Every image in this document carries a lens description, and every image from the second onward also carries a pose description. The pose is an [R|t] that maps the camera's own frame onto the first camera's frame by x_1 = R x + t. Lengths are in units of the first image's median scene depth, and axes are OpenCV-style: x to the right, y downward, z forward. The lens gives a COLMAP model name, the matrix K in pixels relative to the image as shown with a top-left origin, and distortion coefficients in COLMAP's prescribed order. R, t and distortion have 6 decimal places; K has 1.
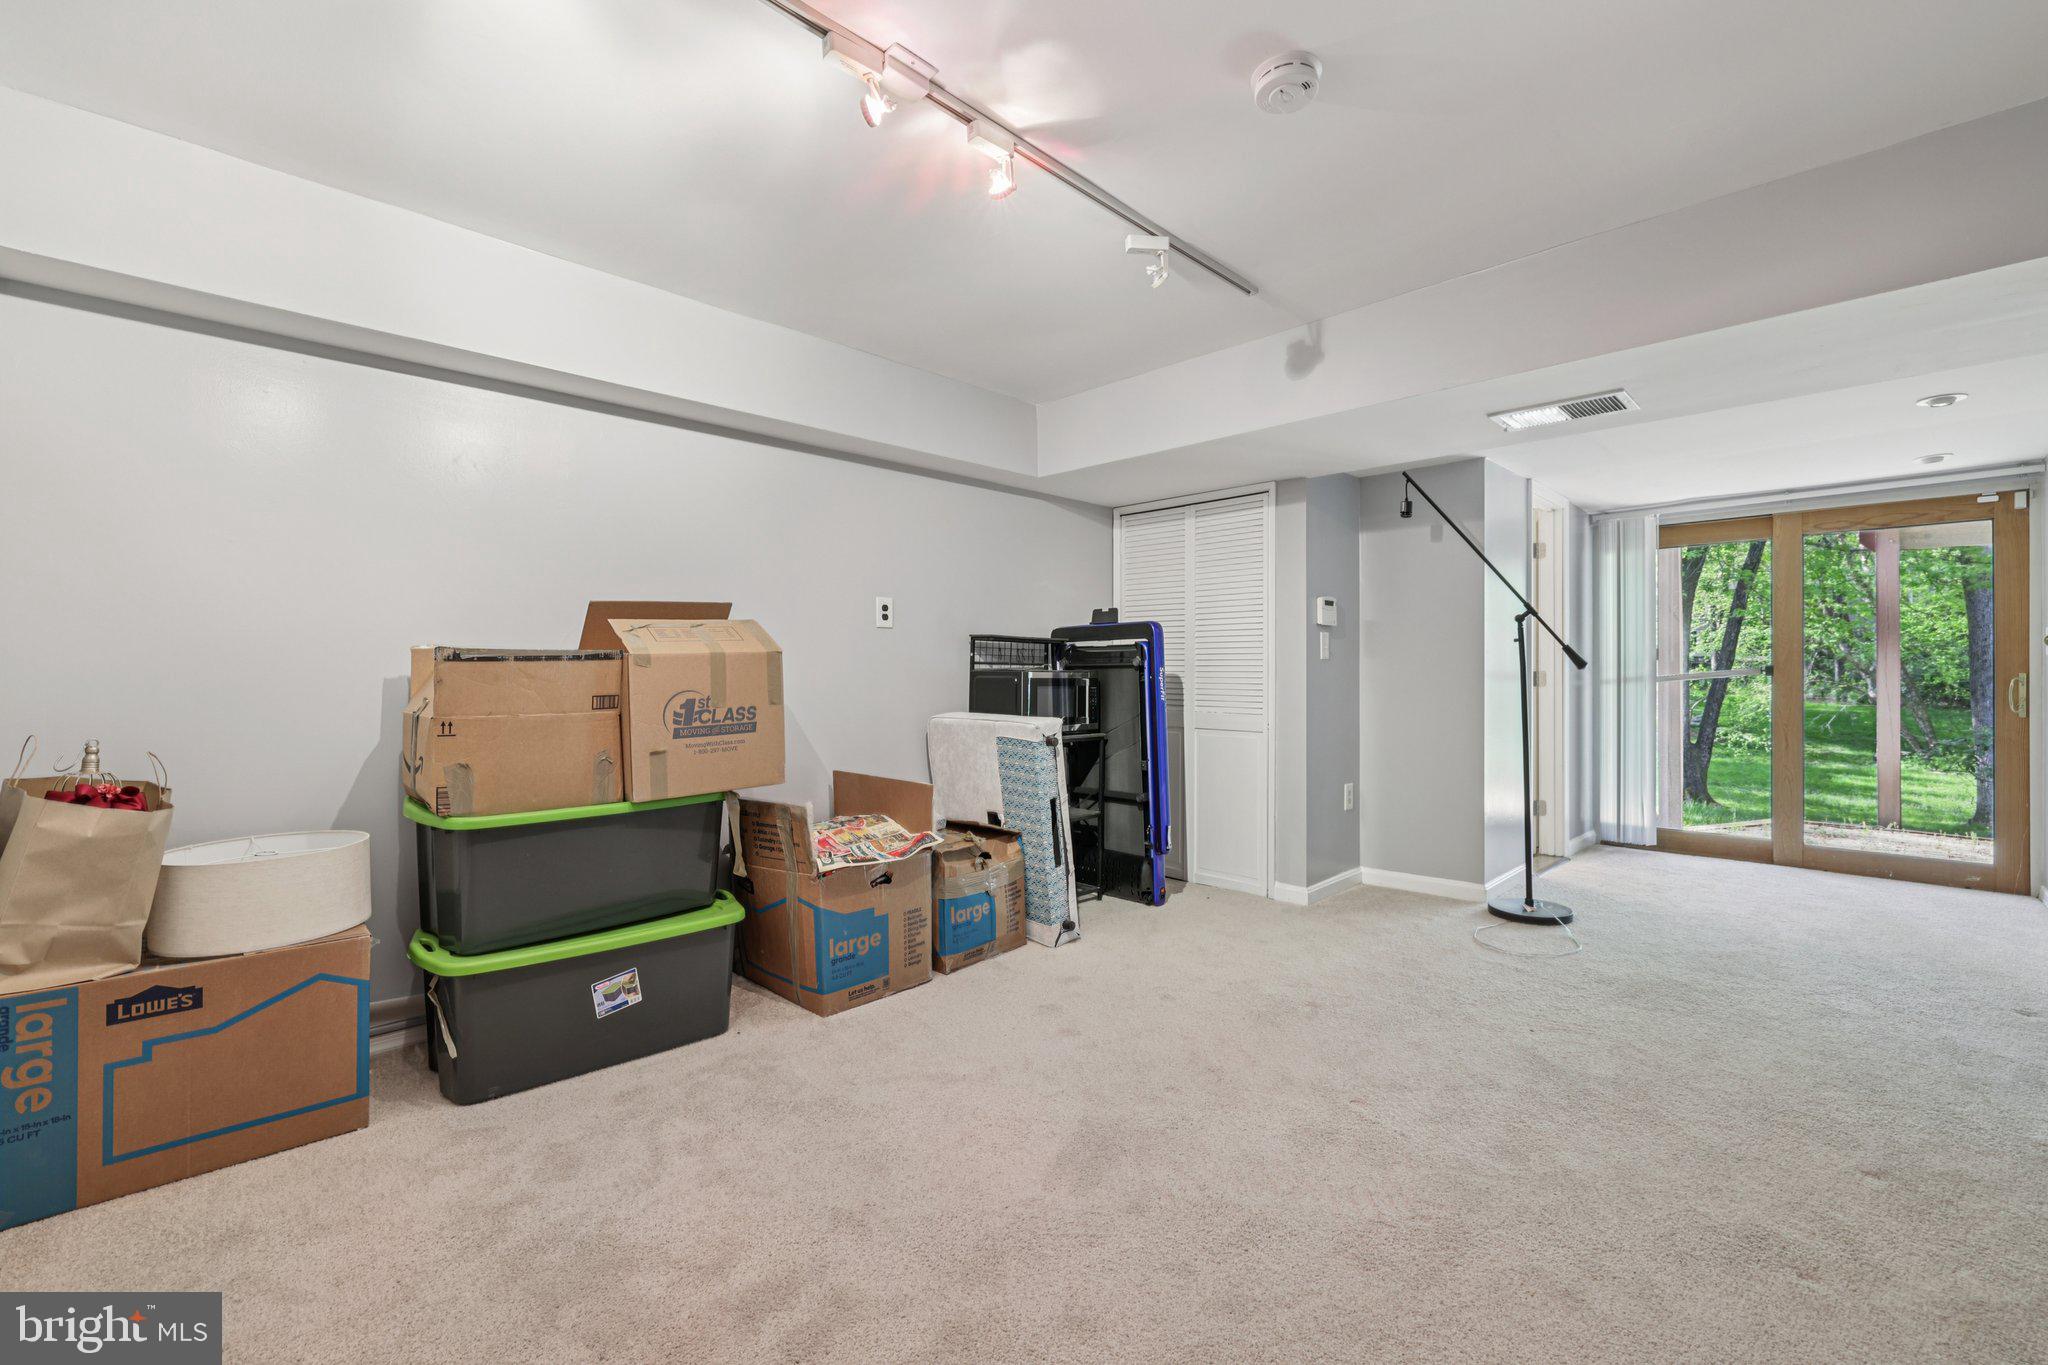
lens RADIAL K [[871.1, 0, 1021.0], [0, 871.1, 672.1], [0, 0, 1]] dist [0.002504, -0.000602]
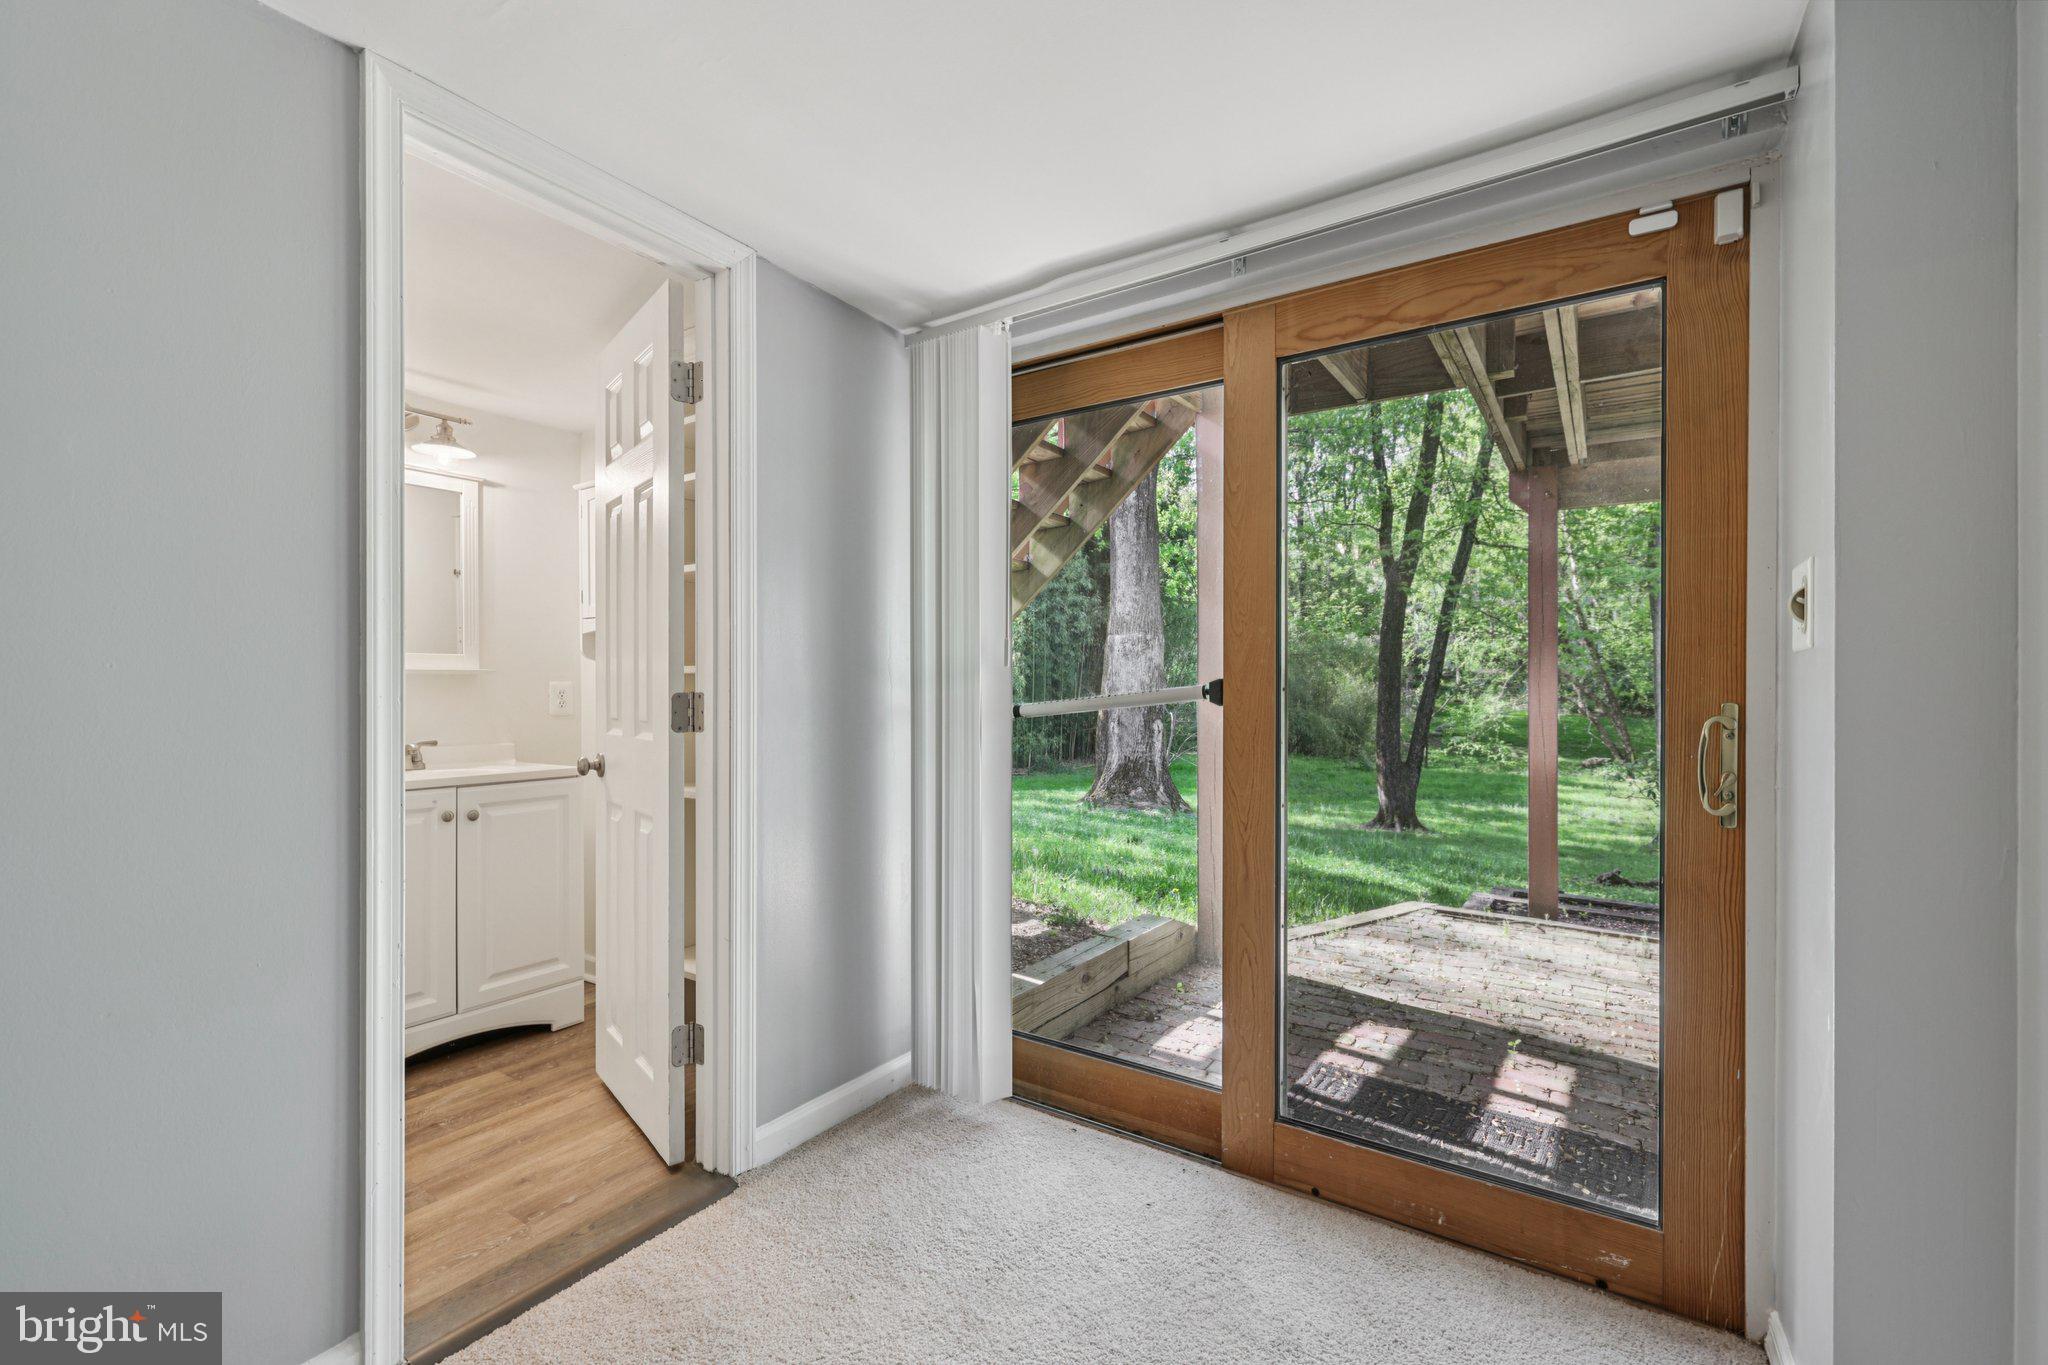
lens RADIAL K [[871.1, 0, 1020.5], [0, 871.1, 681.4], [0, 0, 1]] dist [0.002504, -0.000602]
pose [[0.981091, 0.001889, 0.193537, 0.668794], [-0.001790, 0.999998, -0.000689, -0.006536], [-0.193538, 0.000330, 0.981093, 0.596023]]
